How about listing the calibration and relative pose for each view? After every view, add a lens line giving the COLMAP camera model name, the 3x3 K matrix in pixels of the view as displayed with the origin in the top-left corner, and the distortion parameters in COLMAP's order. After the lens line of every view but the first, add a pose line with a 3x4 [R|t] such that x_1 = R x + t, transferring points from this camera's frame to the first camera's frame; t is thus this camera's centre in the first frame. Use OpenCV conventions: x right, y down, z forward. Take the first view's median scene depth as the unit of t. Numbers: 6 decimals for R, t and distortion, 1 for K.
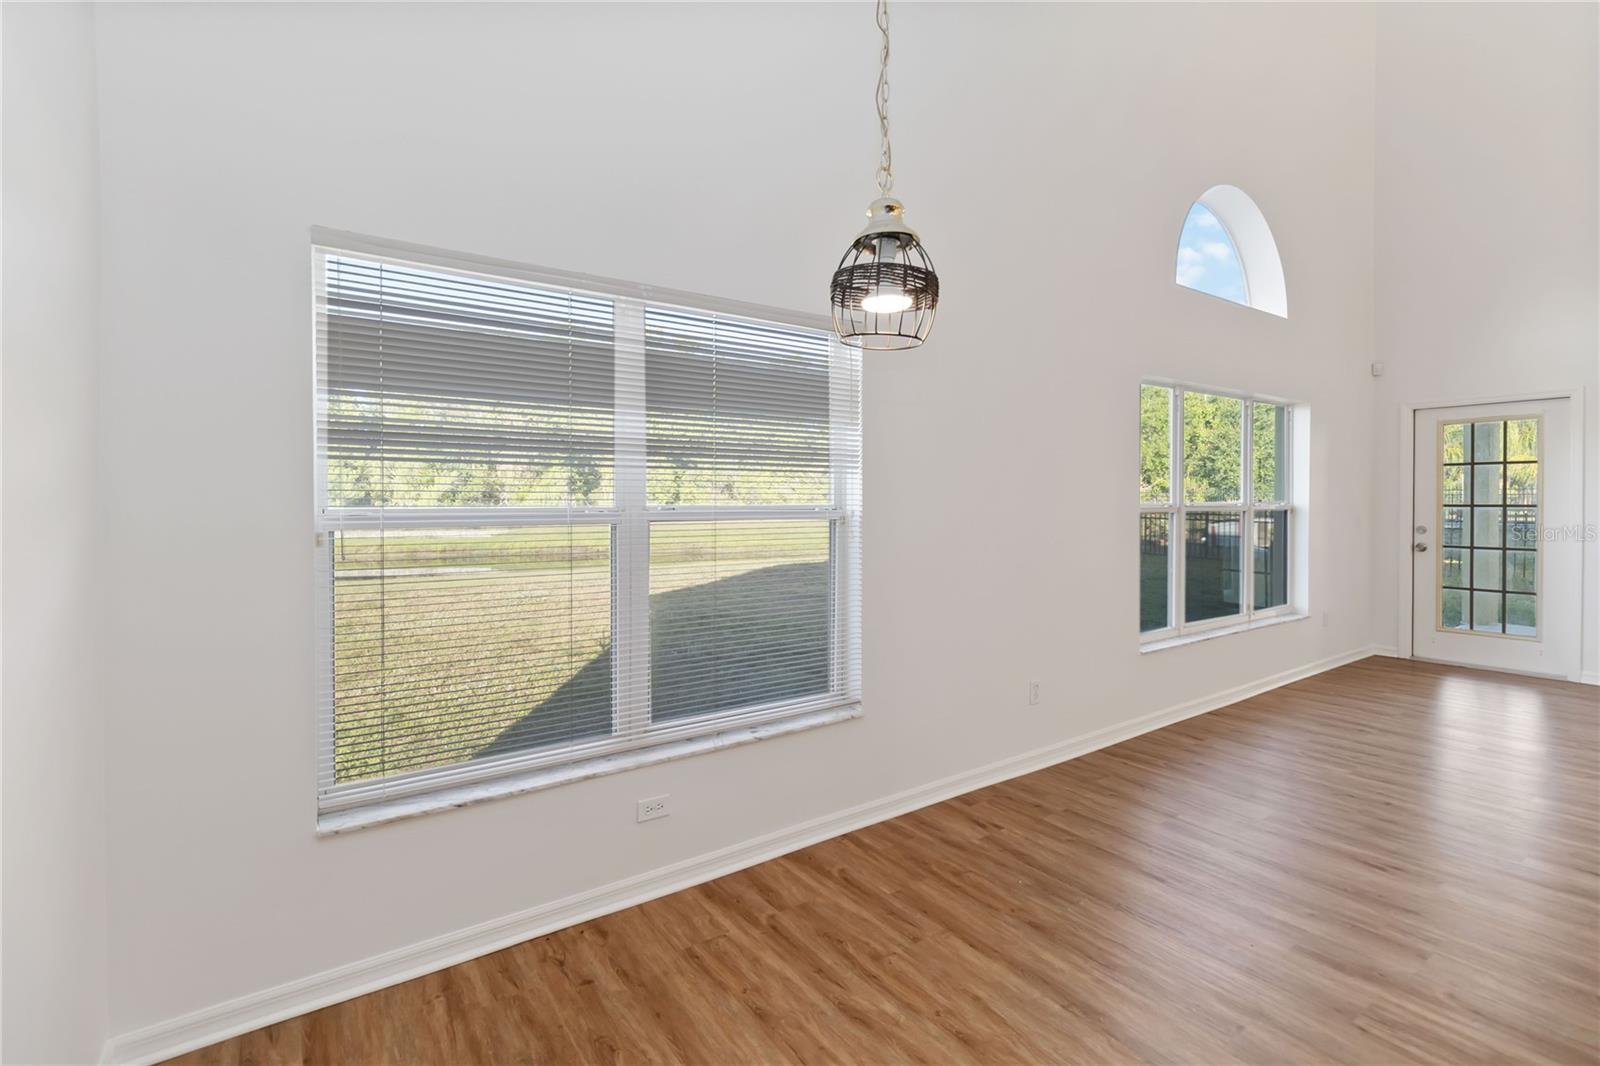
lens RADIAL K [[750.5, 0, 798.6], [0, 750.5, 491.8], [0, 0, 1]] dist [0.003951, 0.000420]
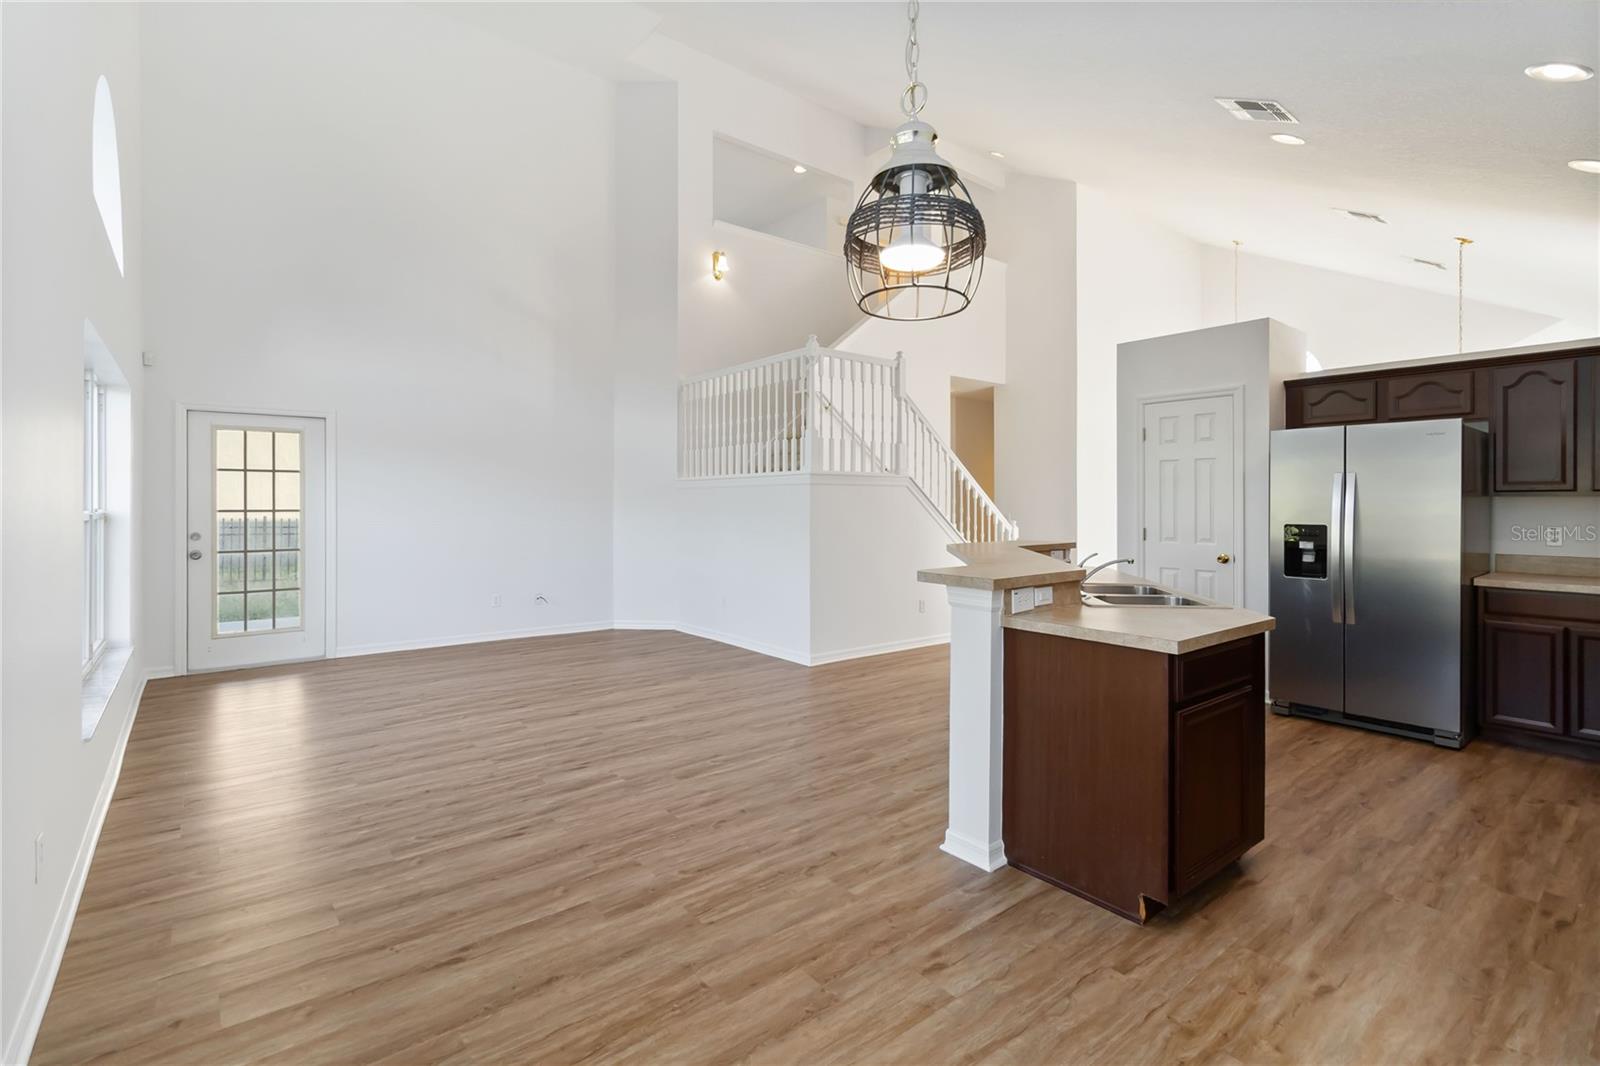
lens RADIAL K [[744.4, 0, 798.3], [0, 744.4, 505.6], [0, 0, 1]] dist [0.003968, 0.000230]
pose [[-0.046478, -0.006788, 0.998896, -0.171606], [-0.001786, 0.999976, 0.006712, 0.003548], [-0.998918, -0.001472, -0.046489, 0.320631]]
